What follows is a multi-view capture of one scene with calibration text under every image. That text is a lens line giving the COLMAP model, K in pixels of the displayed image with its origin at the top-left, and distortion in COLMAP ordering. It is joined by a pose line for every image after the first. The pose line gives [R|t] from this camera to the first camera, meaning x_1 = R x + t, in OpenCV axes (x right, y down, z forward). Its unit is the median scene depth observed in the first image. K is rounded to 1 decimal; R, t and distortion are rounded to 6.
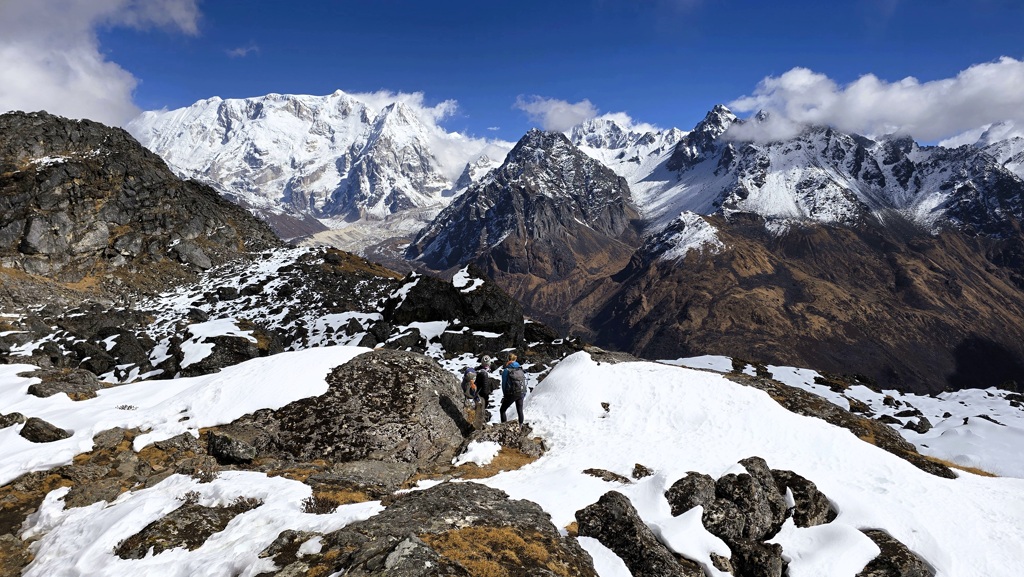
lens RADIAL K [[681.1, 0, 512.0], [0, 681.1, 288.5], [0, 0, 1]] dist [0.061610, -0.054447]
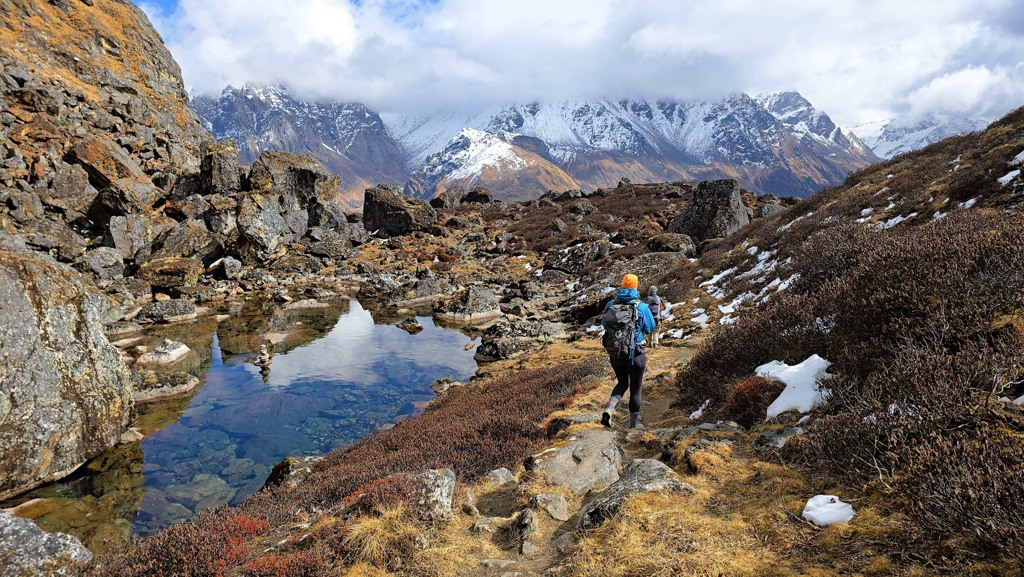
lens RADIAL K [[681.1, 0, 512.0], [0, 681.1, 288.5], [0, 0, 1]] dist [0.061610, -0.054447]
pose [[0.919968, -0.048294, 0.389008, -0.022831], [0.037852, 0.998689, 0.034466, 0.044958], [-0.390163, -0.016982, 0.920589, 0.177178]]
